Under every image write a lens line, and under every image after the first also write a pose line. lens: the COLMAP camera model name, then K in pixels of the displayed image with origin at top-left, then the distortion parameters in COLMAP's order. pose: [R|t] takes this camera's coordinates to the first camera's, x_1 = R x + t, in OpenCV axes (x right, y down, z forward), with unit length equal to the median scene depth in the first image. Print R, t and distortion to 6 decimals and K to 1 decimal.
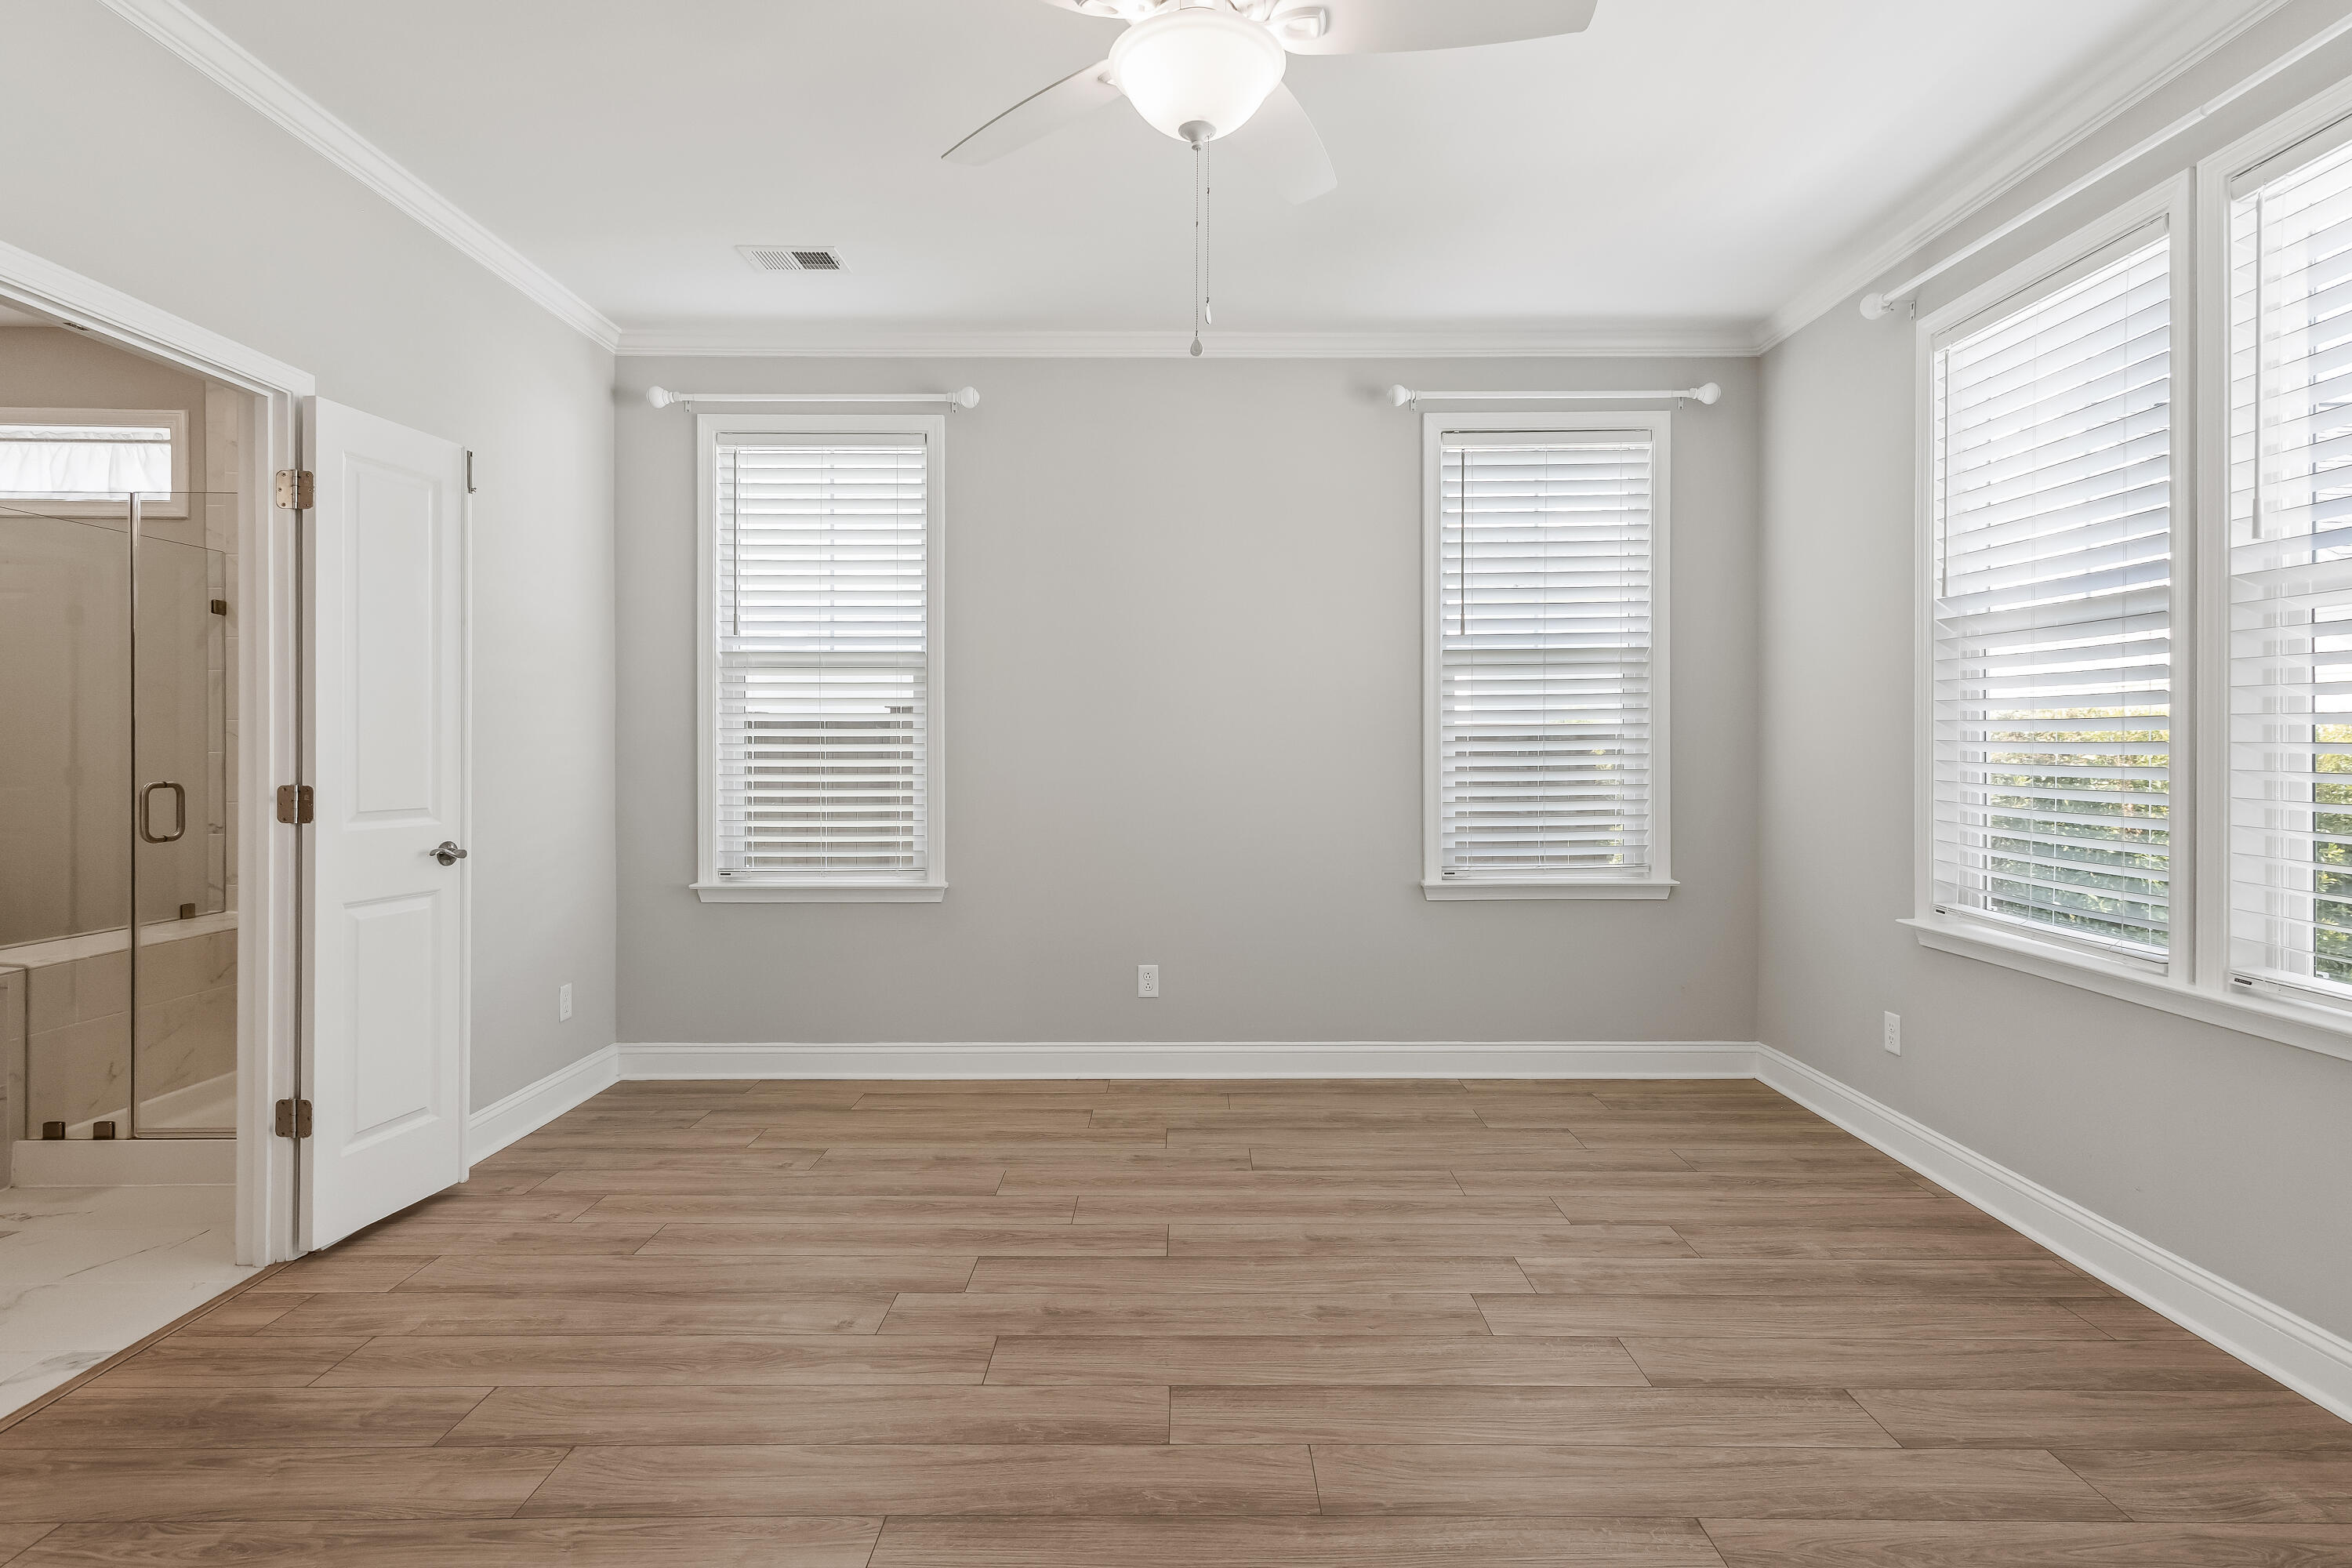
lens RADIAL K [[1159.7, 0, 1188.5], [0, 1159.7, 772.2], [0, 0, 1]] dist [0.005502, 0.005036]
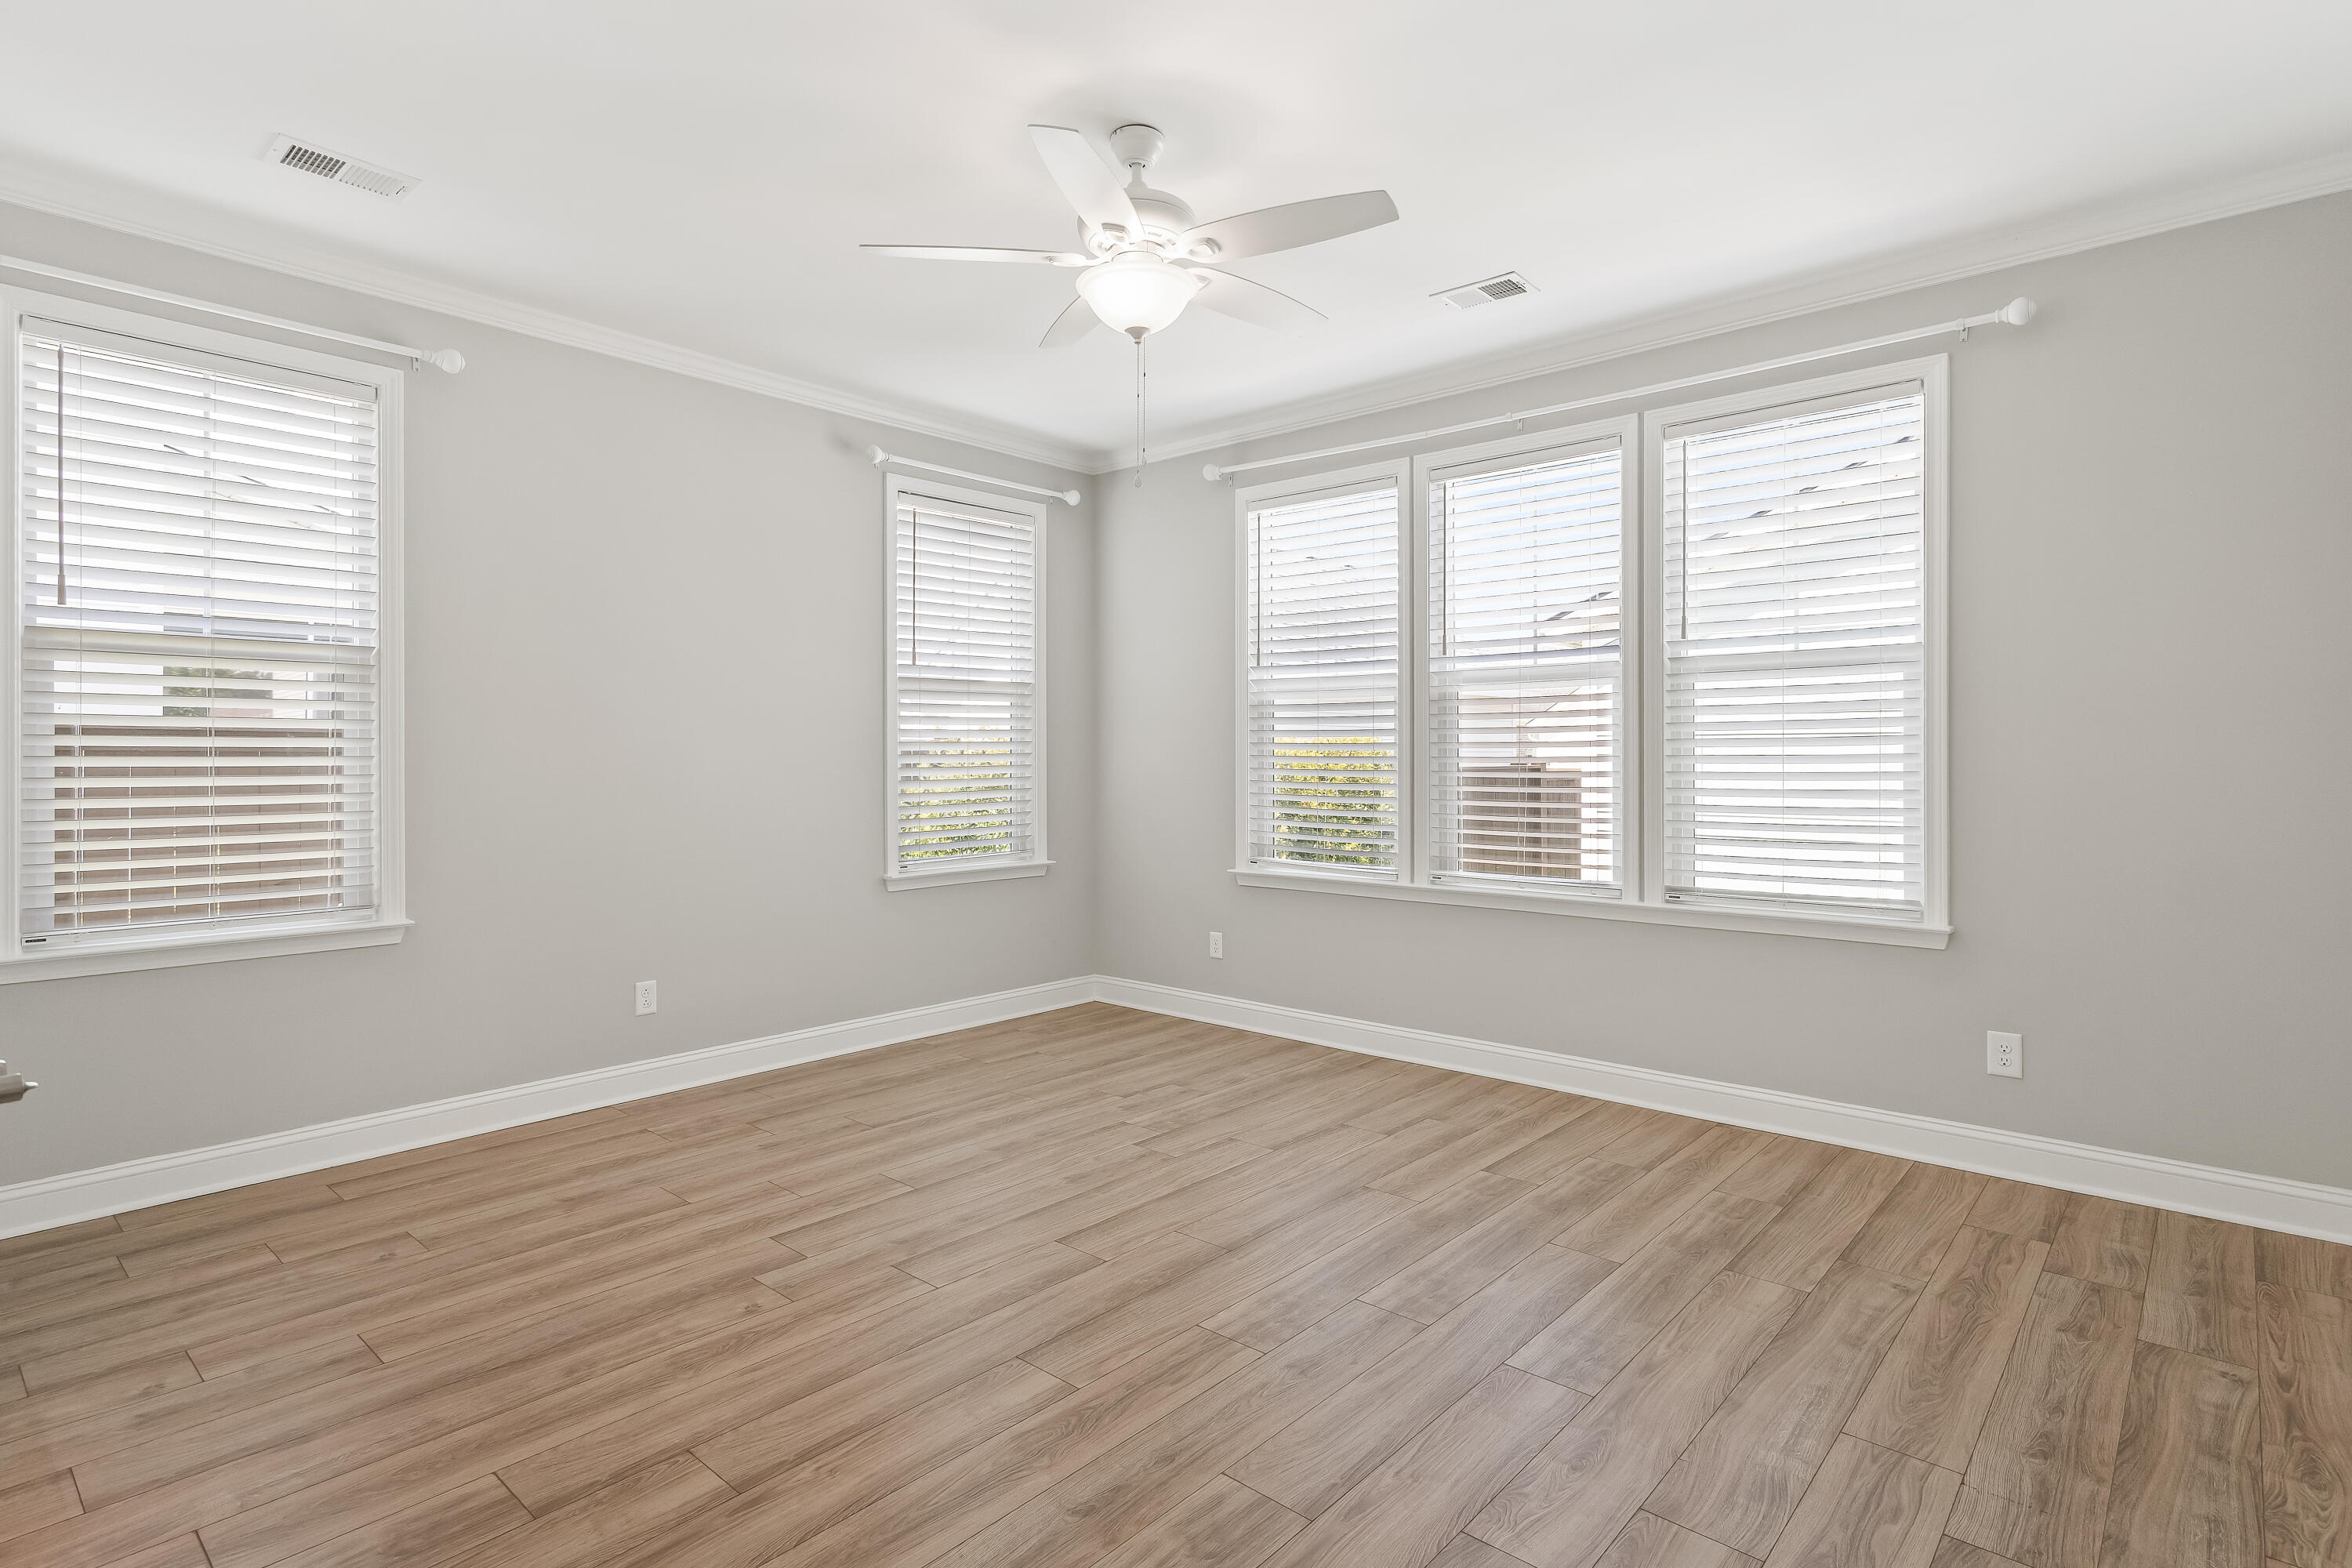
lens RADIAL K [[1175.8, 0, 1176.0], [0, 1175.8, 784.0], [0, 0, 1]] dist [0.021589, 0.000521]
pose [[0.670917, -0.017349, 0.741330, -0.612408], [0.017848, 0.999814, 0.007246, -0.000618], [-0.741318, 0.008370, 0.671102, -0.007770]]
